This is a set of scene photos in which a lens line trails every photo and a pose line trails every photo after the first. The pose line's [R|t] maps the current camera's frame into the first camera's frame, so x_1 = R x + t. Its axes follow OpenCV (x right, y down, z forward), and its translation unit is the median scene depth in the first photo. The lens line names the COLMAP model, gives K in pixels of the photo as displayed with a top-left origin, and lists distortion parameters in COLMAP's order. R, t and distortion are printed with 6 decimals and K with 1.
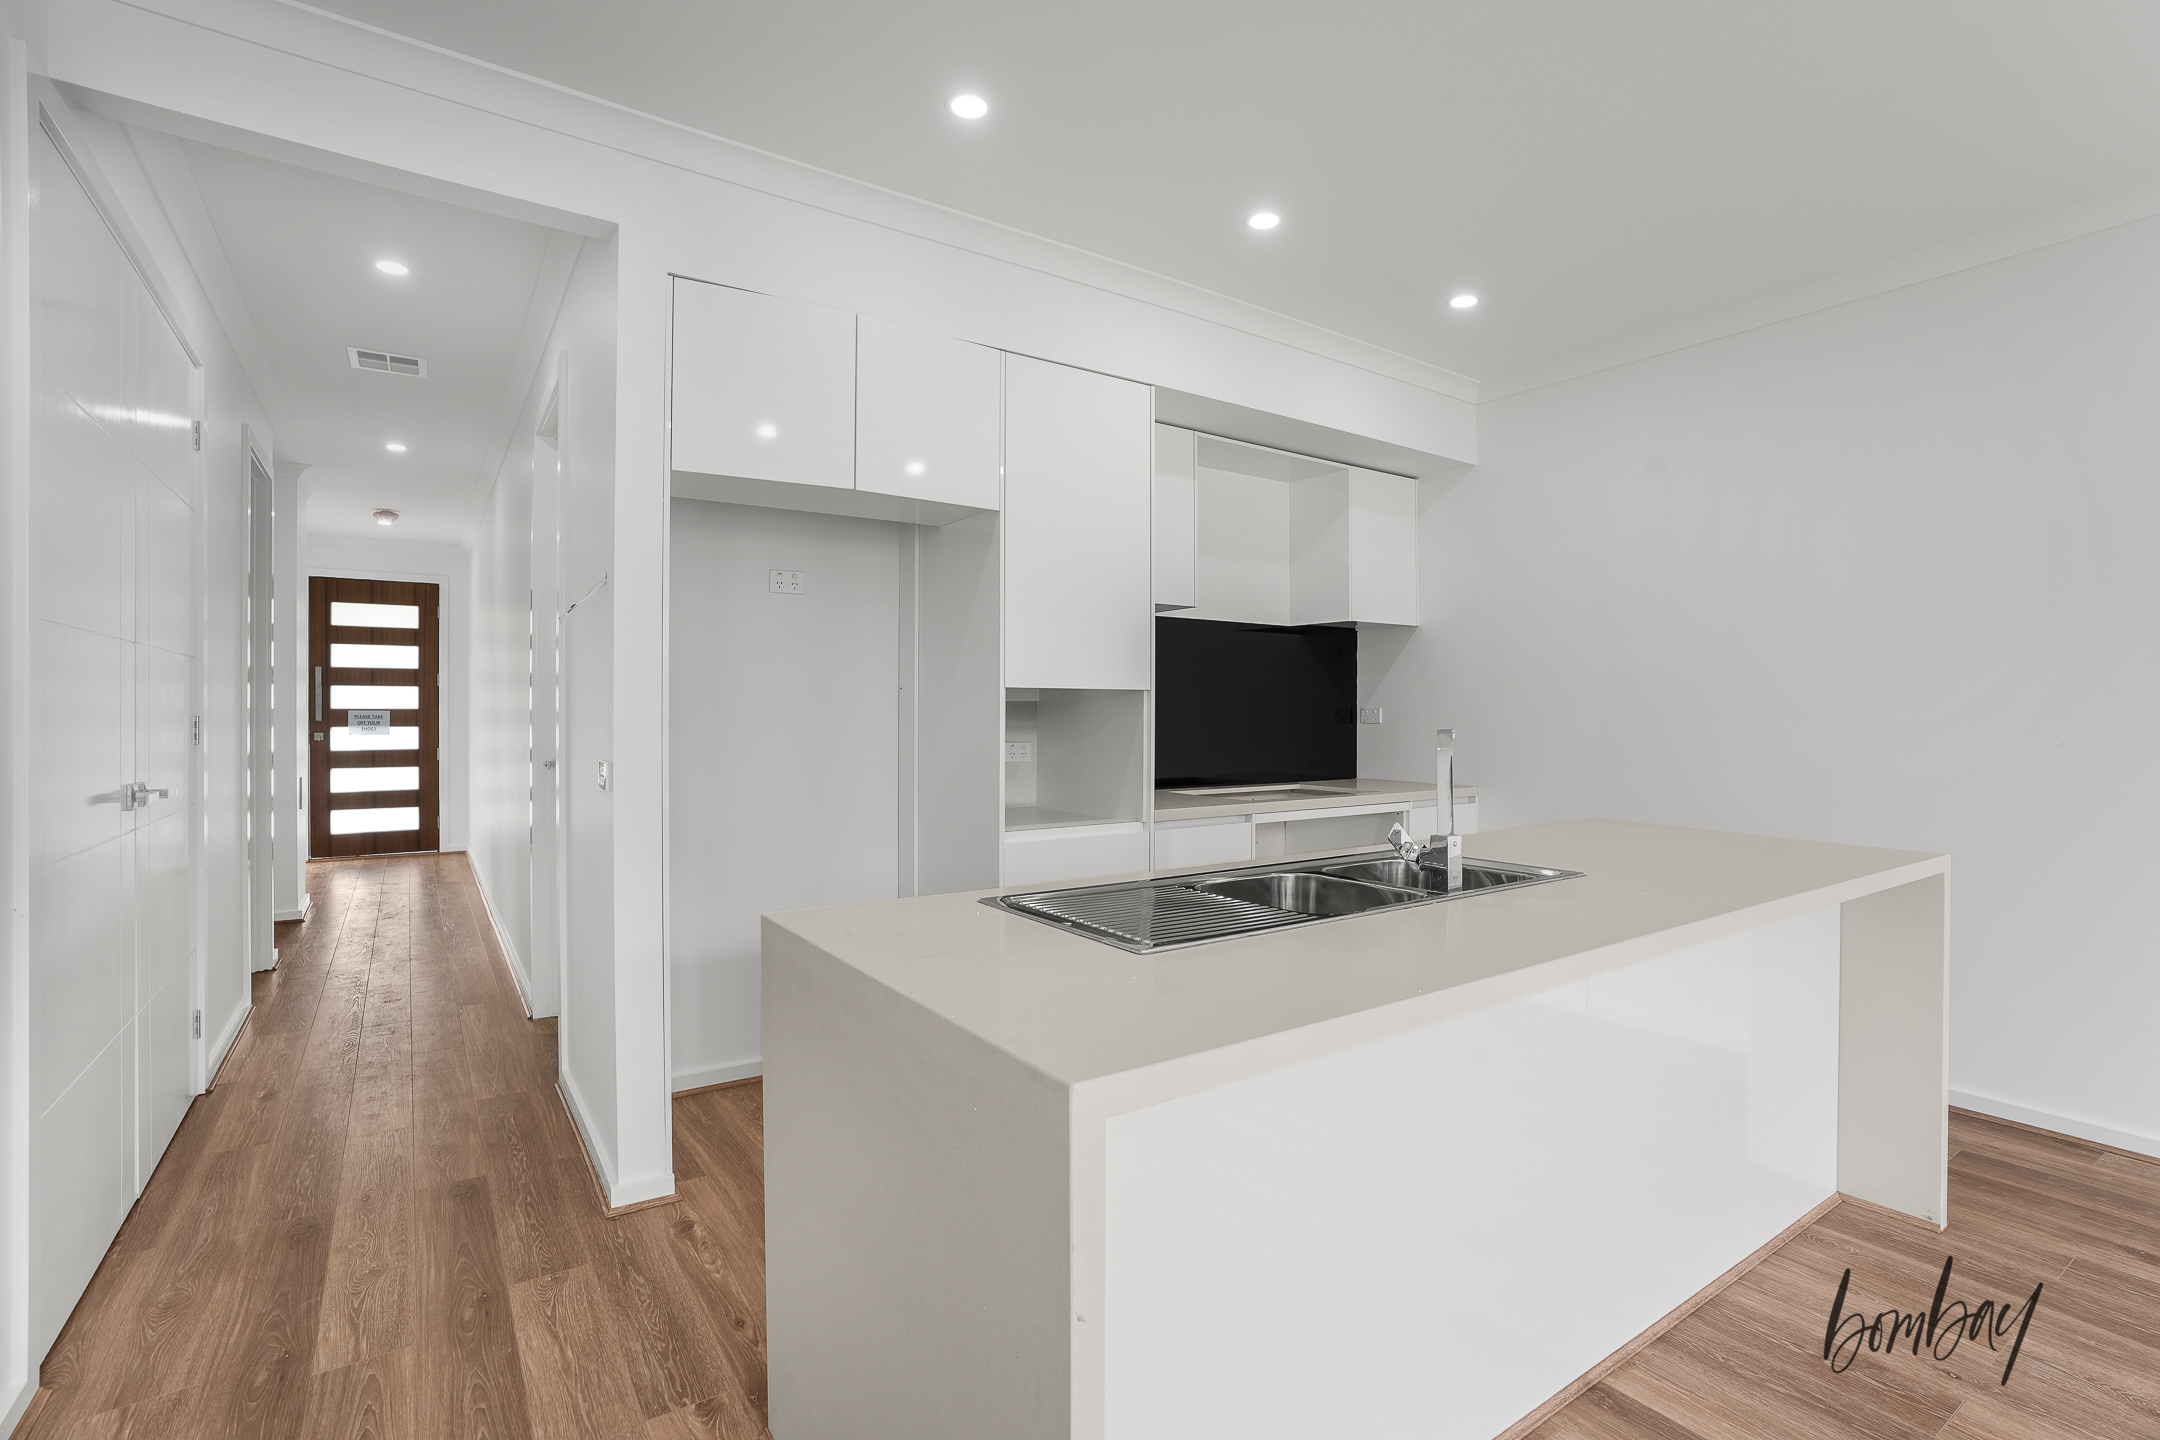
lens RADIAL K [[1007.9, 0, 1079.3], [0, 1007.9, 714.9], [0, 0, 1]] dist [-0.059267, 0.028735]
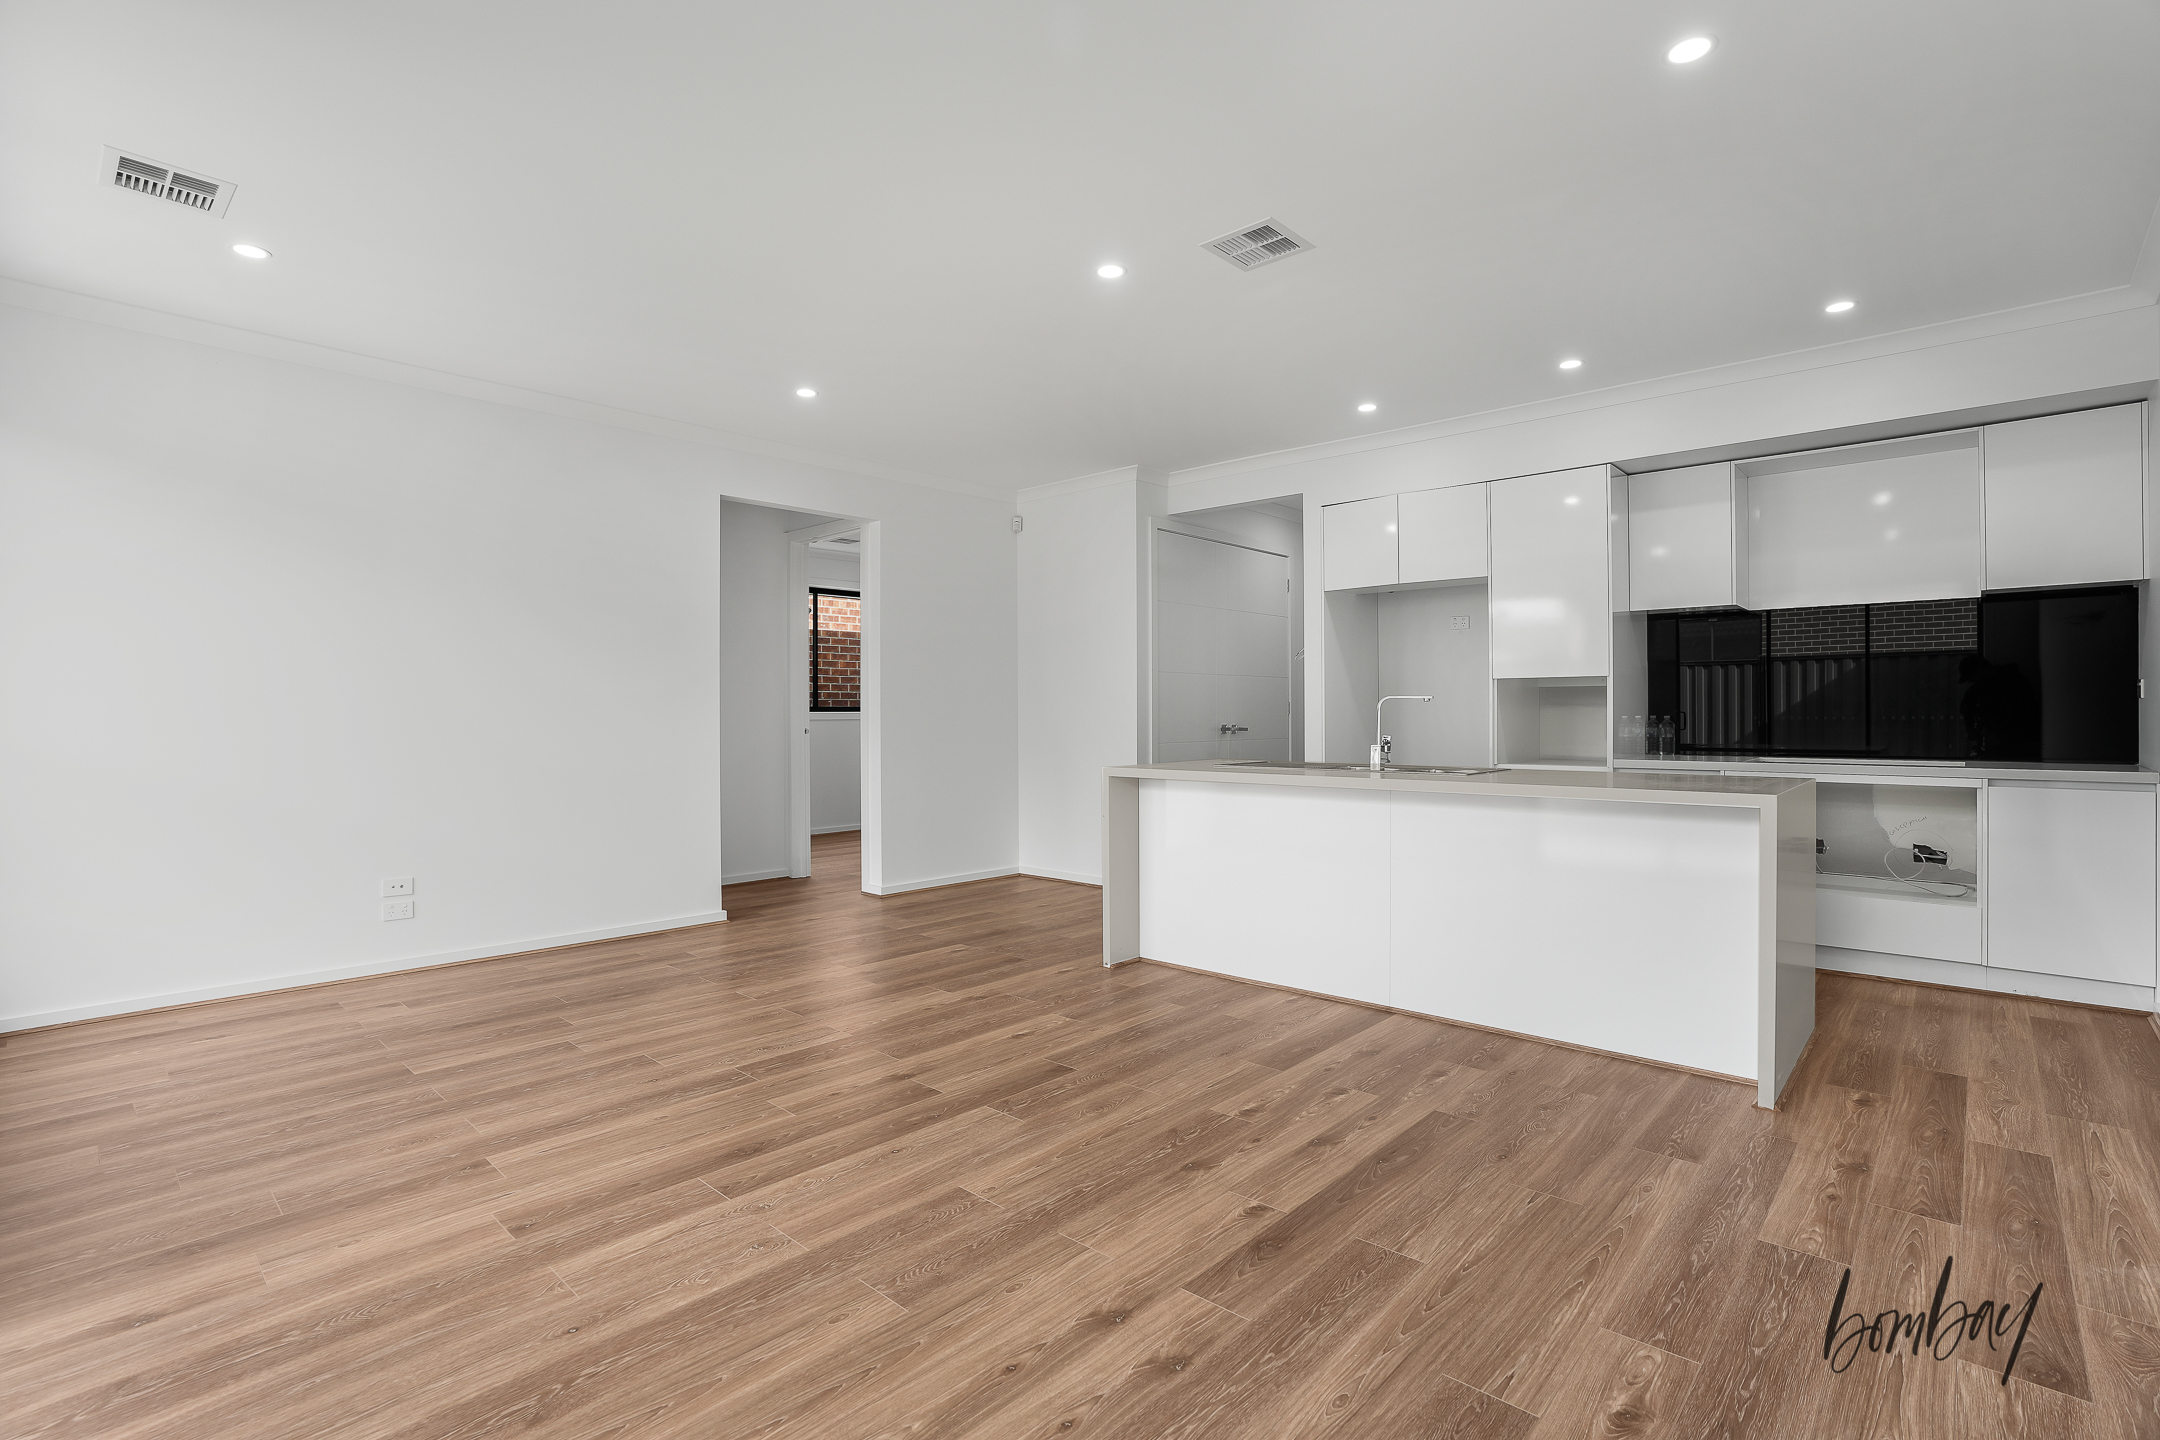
lens RADIAL K [[1007.9, 0, 1079.3], [0, 1007.9, 714.9], [0, 0, 1]] dist [-0.059267, 0.028735]
pose [[0.224521, 0.000512, -0.974469, 1.295754], [0.004682, 0.999988, 0.001604, 0.025576], [0.974458, -0.004923, 0.224516, -0.061296]]
